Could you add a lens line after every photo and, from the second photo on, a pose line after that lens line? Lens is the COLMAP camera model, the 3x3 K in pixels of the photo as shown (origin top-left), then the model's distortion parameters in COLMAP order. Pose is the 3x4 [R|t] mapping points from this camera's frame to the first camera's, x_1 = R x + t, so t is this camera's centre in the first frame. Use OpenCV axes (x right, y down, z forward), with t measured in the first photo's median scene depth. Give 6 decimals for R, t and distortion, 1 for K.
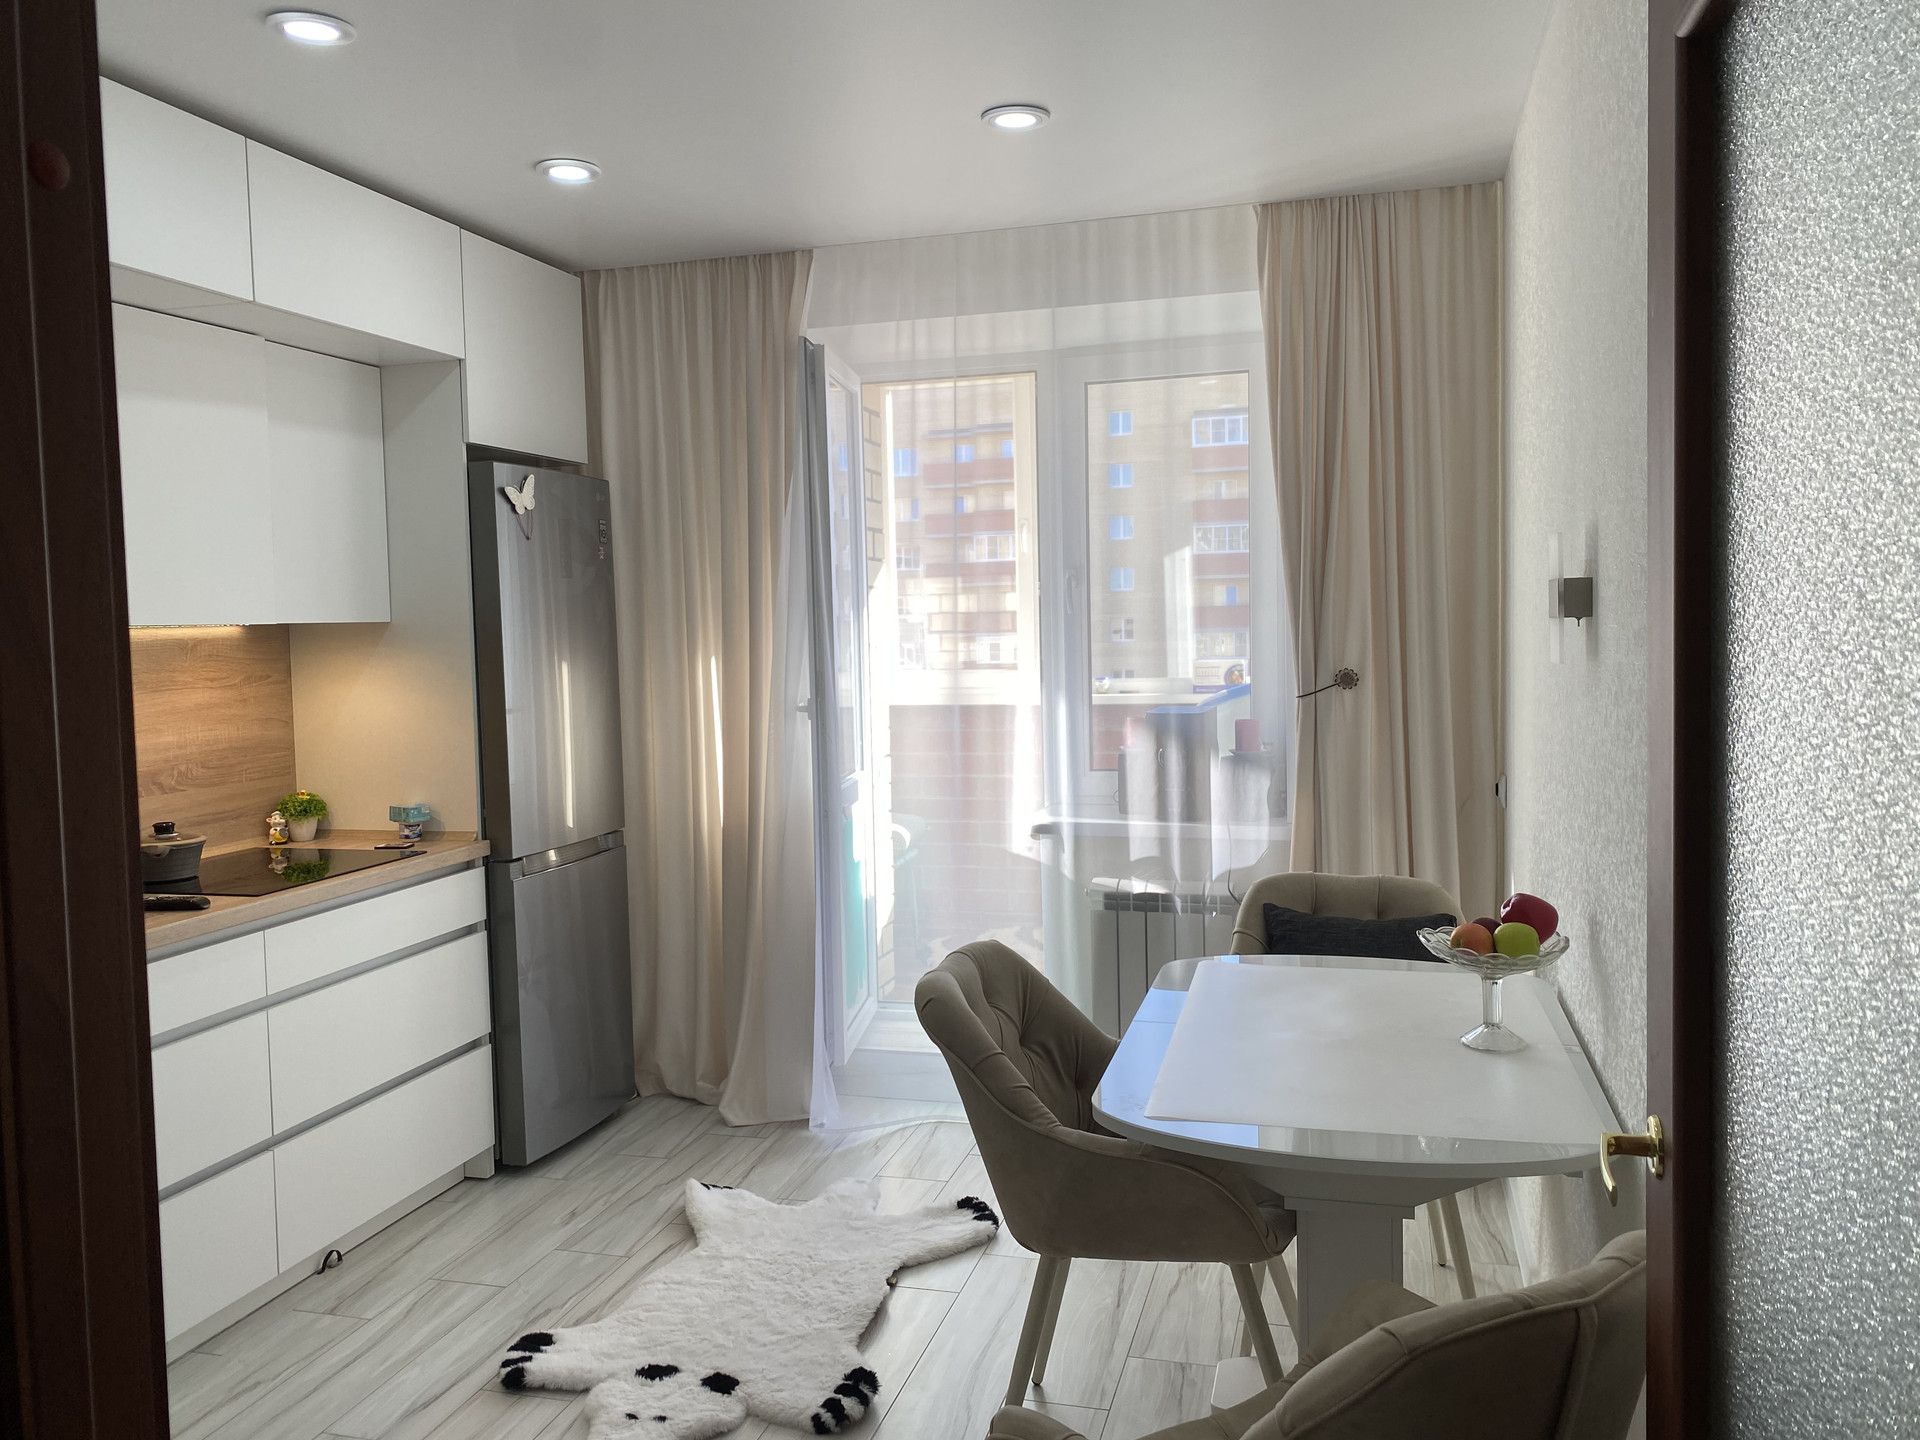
lens RADIAL K [[1492.3, 0, 977.8], [0, 1492.3, 690.1], [0, 0, 1]] dist [0.011343, -0.001899]
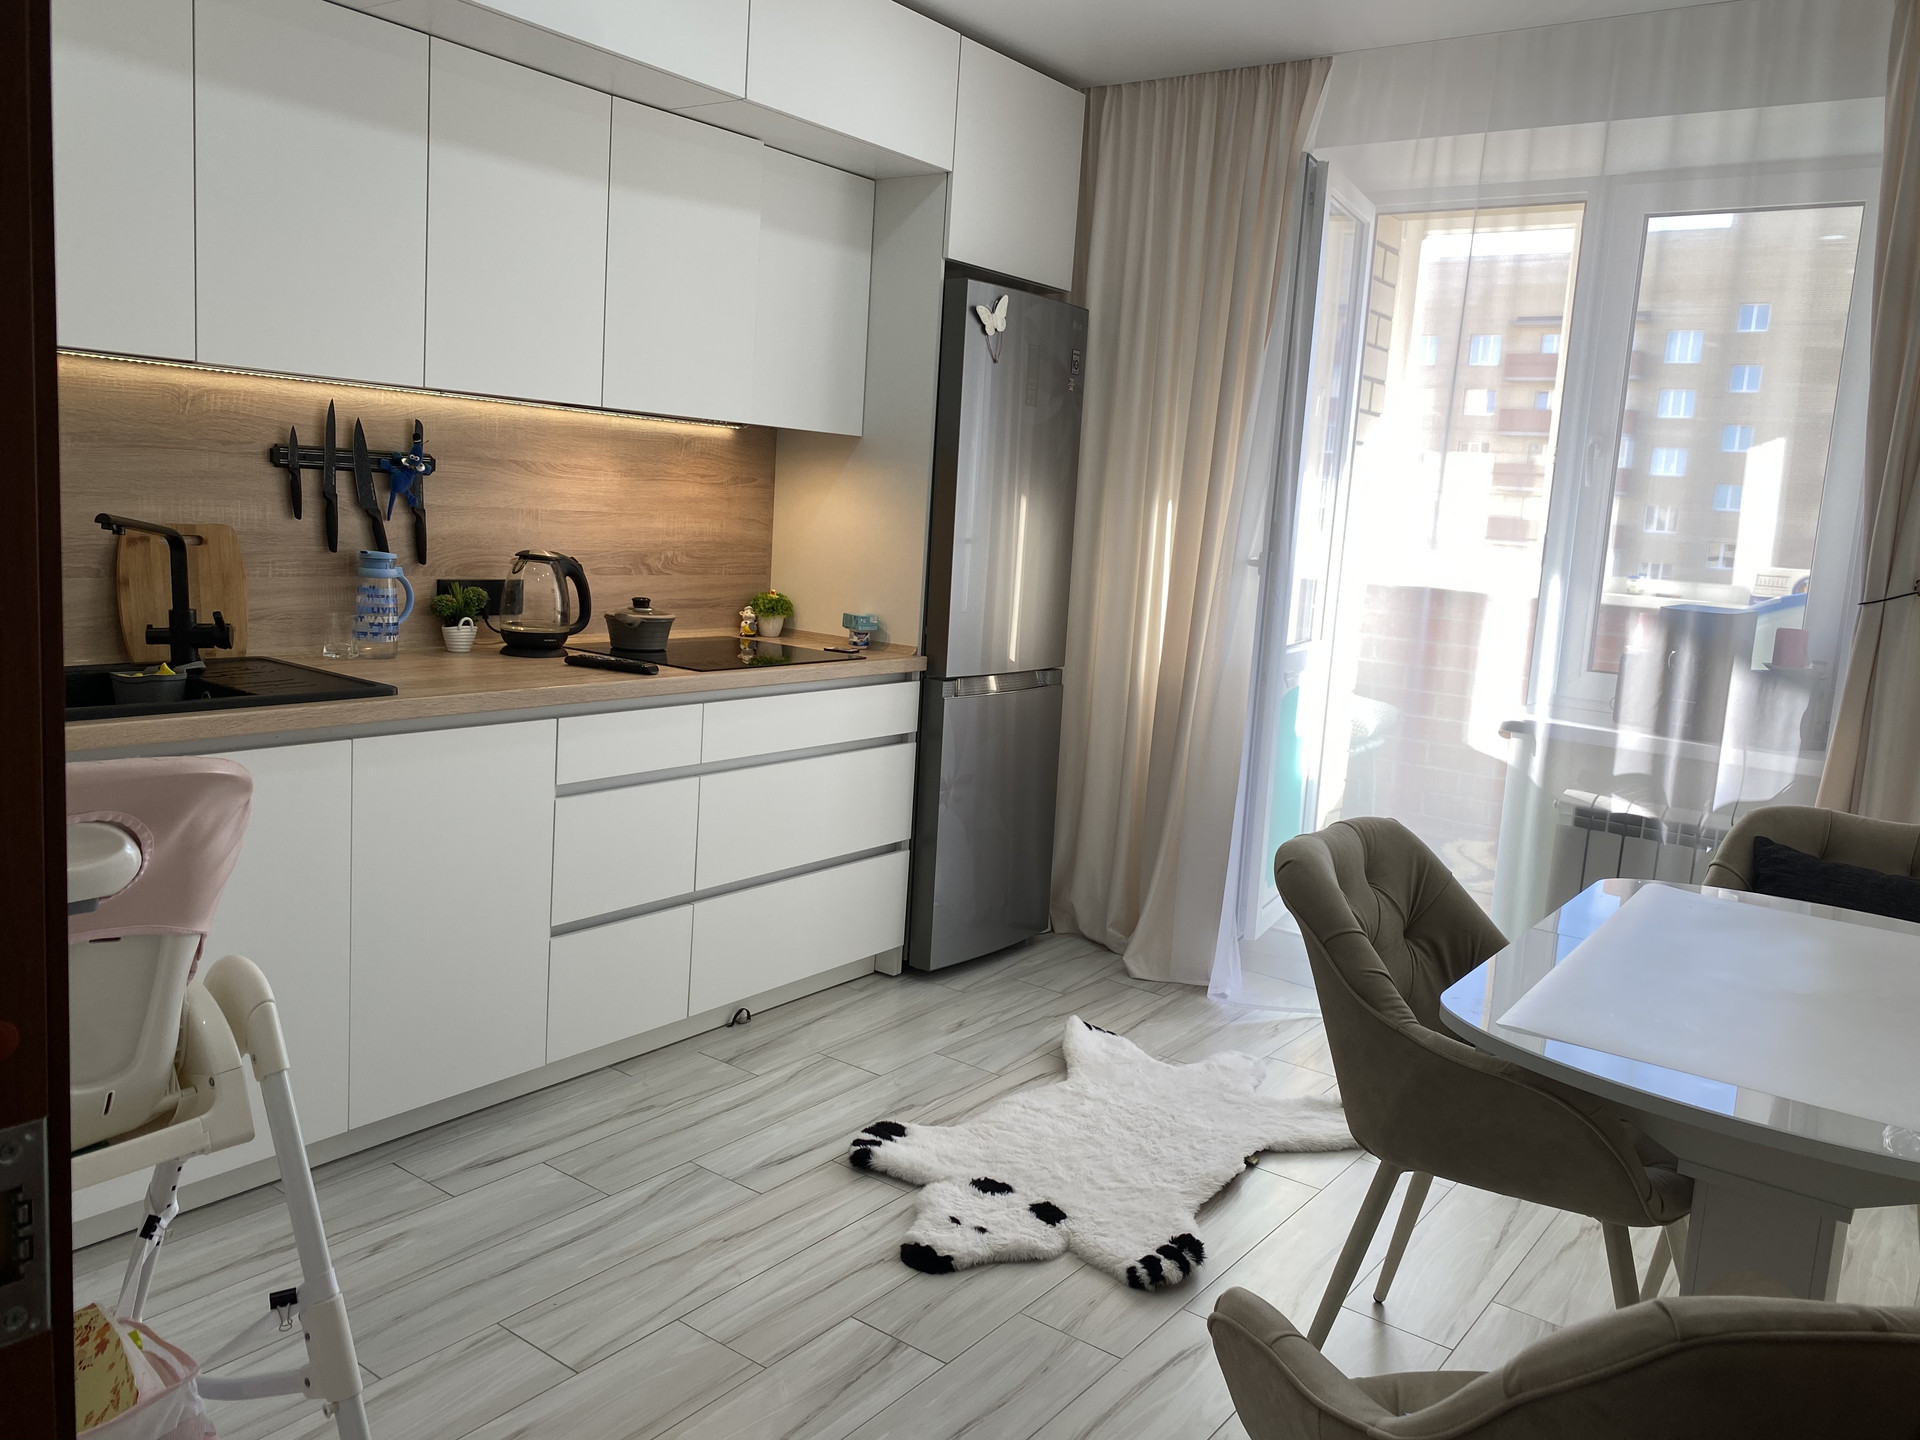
lens RADIAL K [[1482.0, 0, 962.5], [0, 1482.0, 696.9], [0, 0, 1]] dist [0.102723, -0.232514]
pose [[0.927410, 0.129863, -0.350778, 0.057944], [-0.102042, 0.990064, 0.096749, 0.027546], [0.359857, -0.053932, 0.931447, 0.059463]]
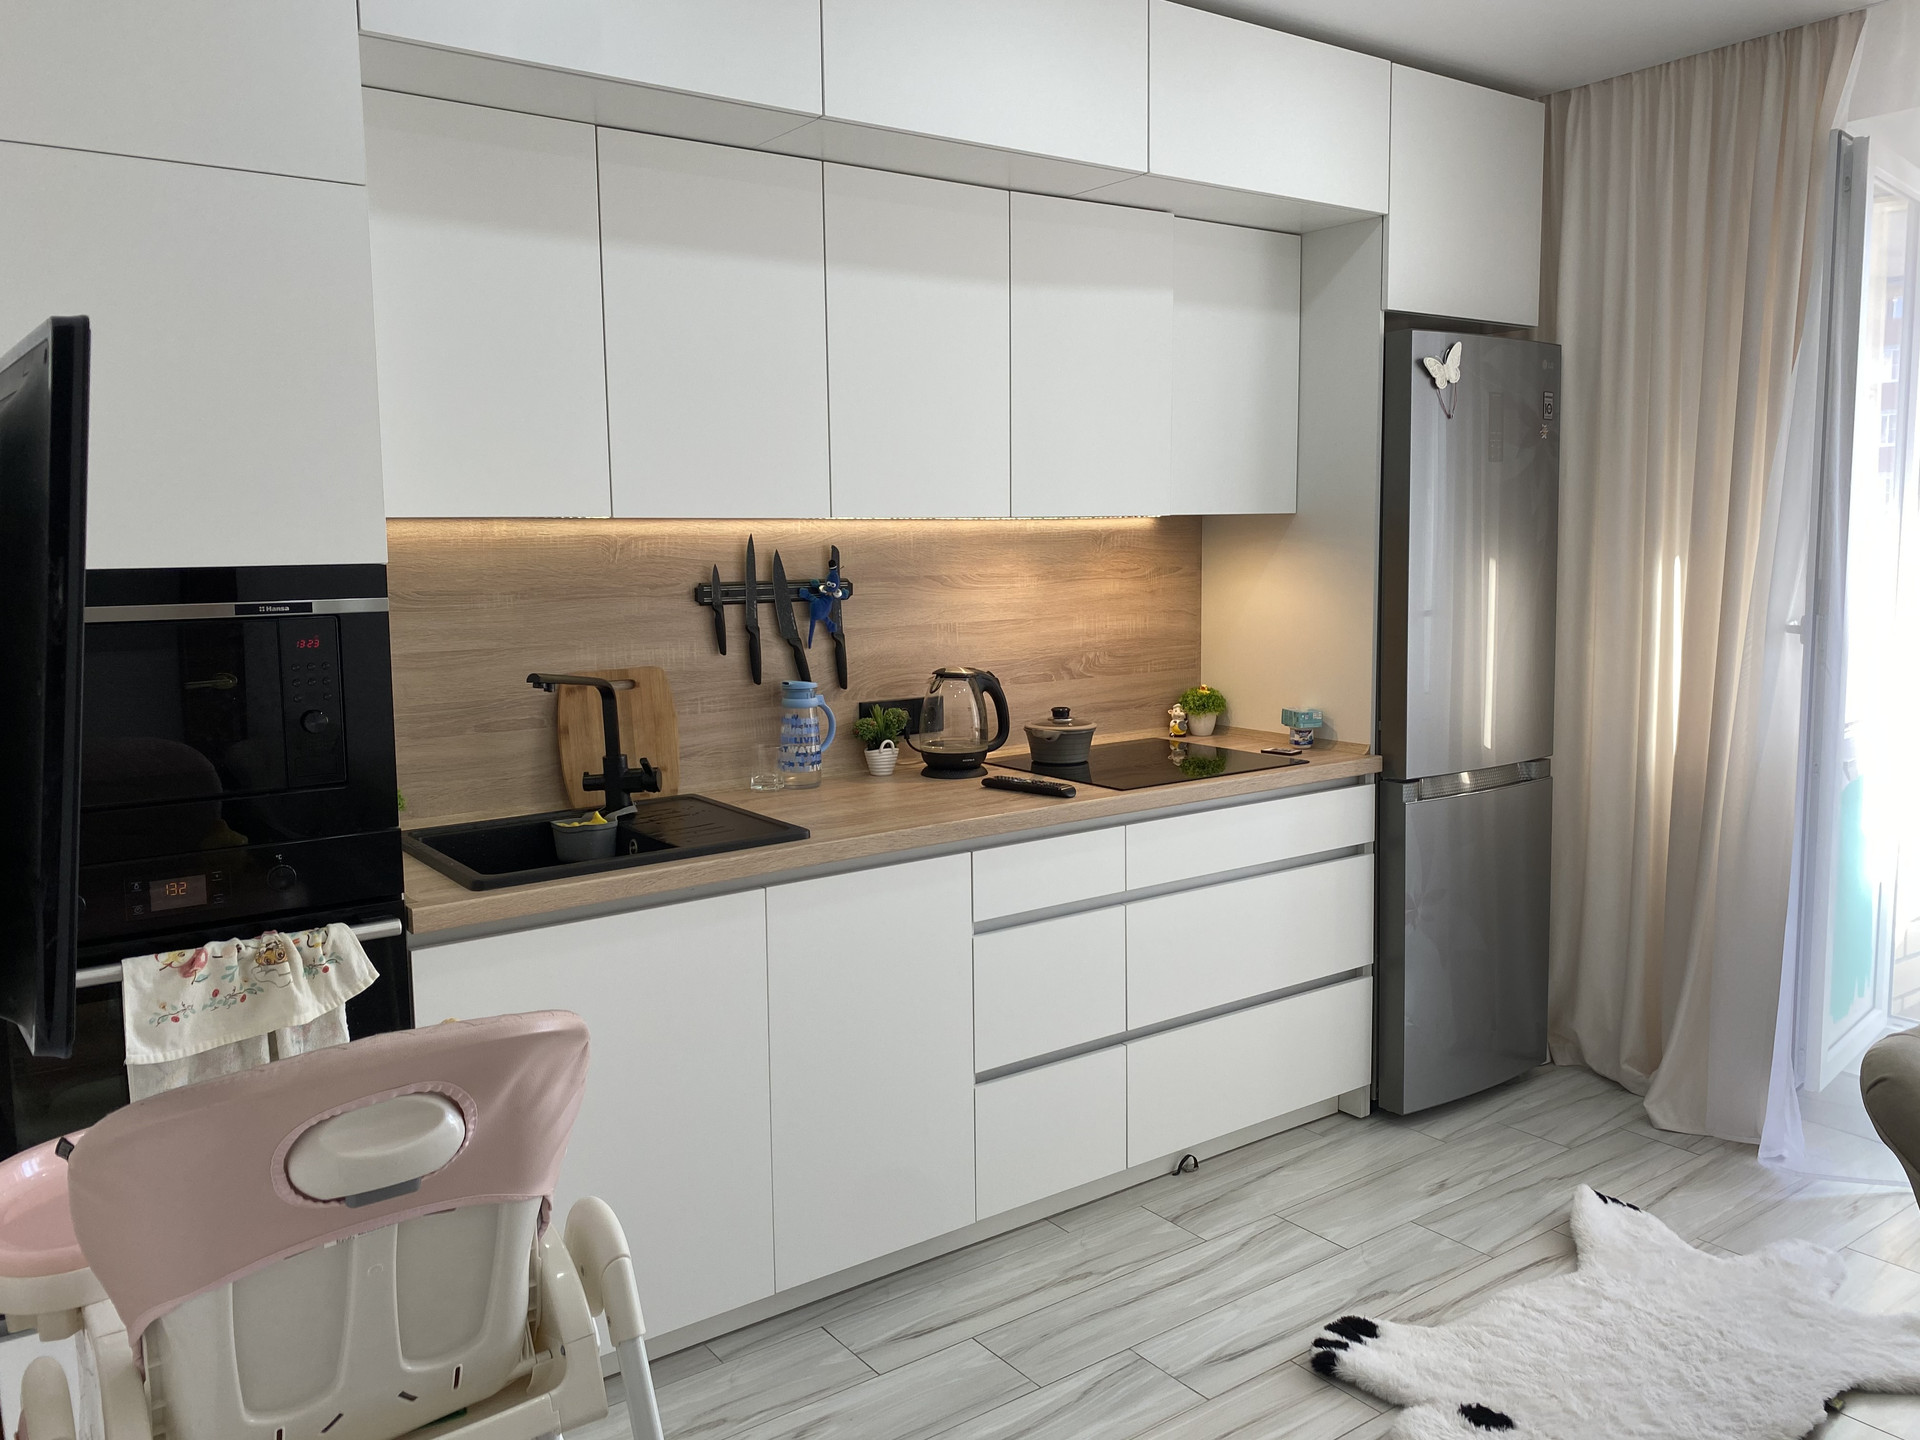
lens RADIAL K [[1489.1, 0, 955.6], [0, 1489.1, 695.2], [0, 0, 1]] dist [0.023101, -0.025934]
pose [[0.777355, 0.080716, -0.623863, 0.033602], [-0.033547, 0.995642, 0.087015, -0.006151], [0.628168, -0.046713, 0.776675, 0.139954]]
